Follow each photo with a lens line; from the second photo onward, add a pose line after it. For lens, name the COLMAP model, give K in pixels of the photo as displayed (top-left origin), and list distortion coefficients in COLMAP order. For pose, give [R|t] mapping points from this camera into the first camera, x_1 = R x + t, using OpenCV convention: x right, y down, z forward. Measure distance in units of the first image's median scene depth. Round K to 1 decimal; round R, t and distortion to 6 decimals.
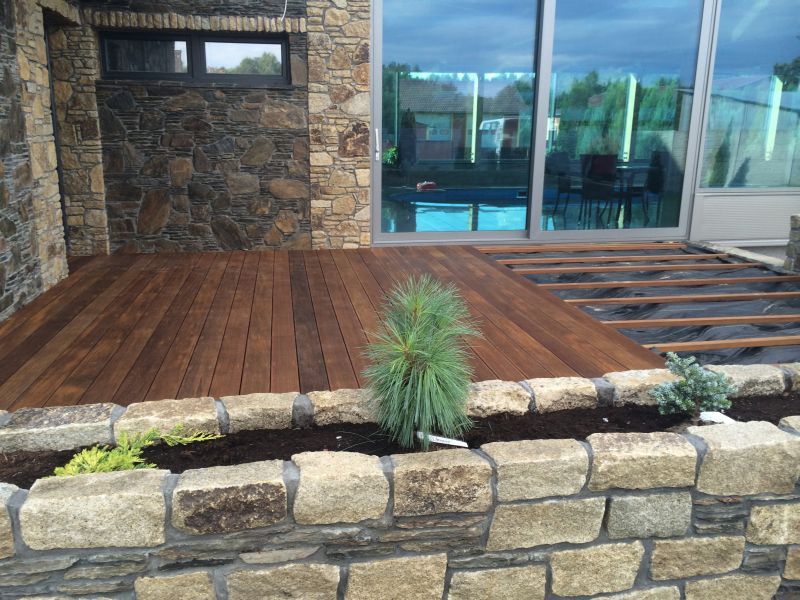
lens RADIAL K [[683.1, 0, 400.0], [0, 683.1, 300.0], [0, 0, 1]] dist [0.093711, -0.128180]
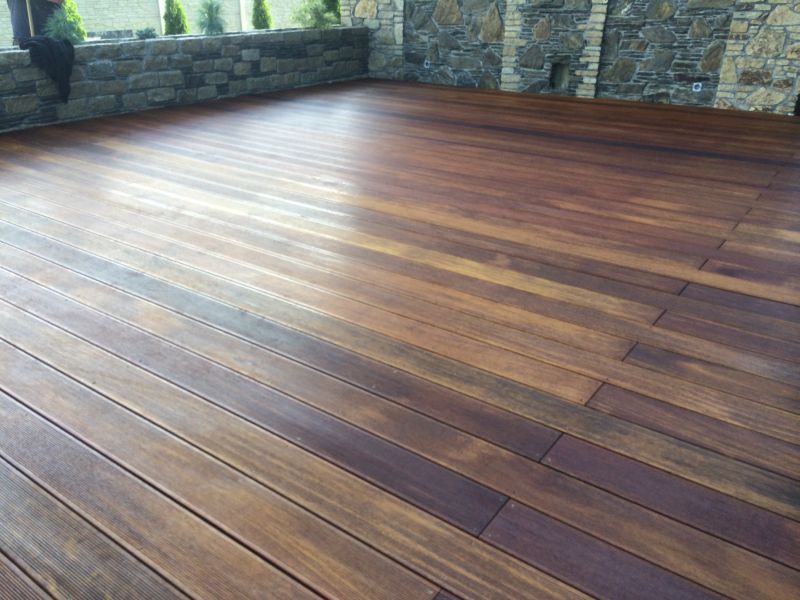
lens RADIAL K [[678.4, 0, 400.0], [0, 678.4, 300.0], [0, 0, 1]] dist [0.099157, -0.116952]
pose [[-0.716463, 0.284847, -0.636822, 0.541025], [-0.173904, 0.811102, 0.558454, -0.240594], [0.675602, 0.510857, -0.531589, 1.128450]]
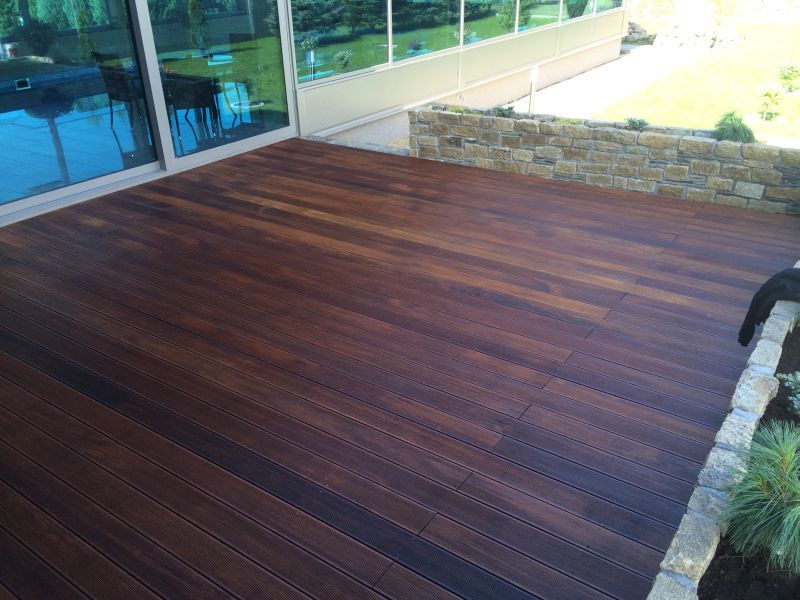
lens RADIAL K [[676.5, 0, 400.0], [0, 676.5, 300.0], [0, 0, 1]] dist [0.071805, -0.103664]
pose [[0.709967, -0.340933, 0.616208, -0.229714], [0.190413, 0.935344, 0.298118, -0.161210], [-0.678004, -0.094319, 0.728981, 0.160136]]
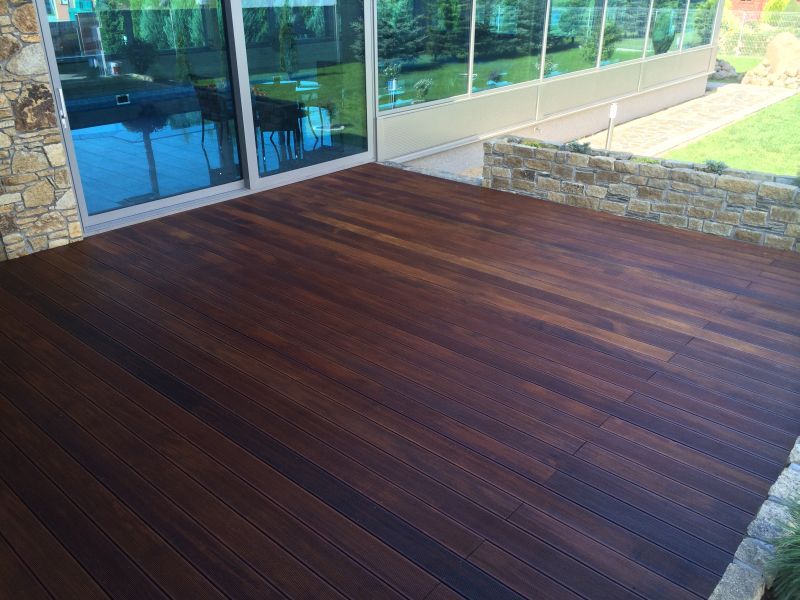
lens RADIAL K [[676.5, 0, 400.0], [0, 676.5, 300.0], [0, 0, 1]] dist [0.071805, -0.103664]
pose [[0.786149, -0.269871, 0.556003, -0.240777], [0.151033, 0.956240, 0.250586, -0.169921], [-0.599298, -0.113024, 0.792507, 0.146419]]
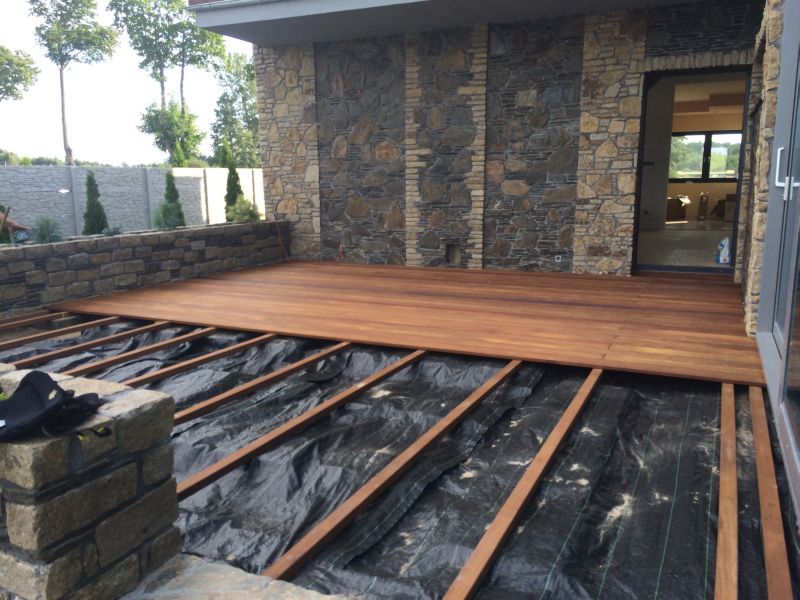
lens RADIAL K [[678.6, 0, 400.0], [0, 678.6, 300.0], [0, 0, 1]] dist [0.100351, -0.137247]
pose [[-0.573878, 0.143699, -0.806235, 0.714109], [-0.189335, 0.934532, 0.301335, -0.263619], [0.796753, 0.325578, -0.509100, 1.169717]]
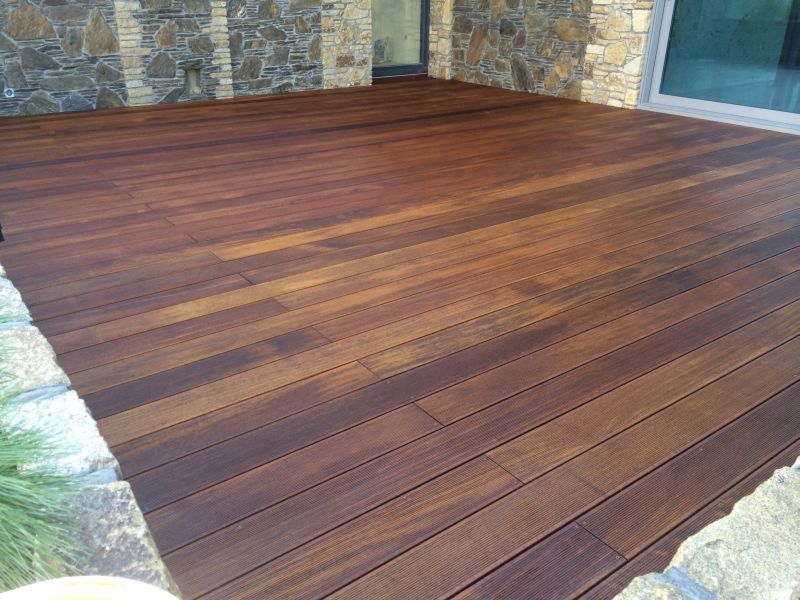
lens RADIAL K [[678.6, 0, 400.0], [0, 678.6, 300.0], [0, 0, 1]] dist [0.100351, -0.137247]
pose [[0.441297, 0.379454, -0.813186, 0.687067], [-0.218225, 0.924373, 0.312911, -0.067795], [0.870422, 0.039371, 0.490729, 0.367013]]
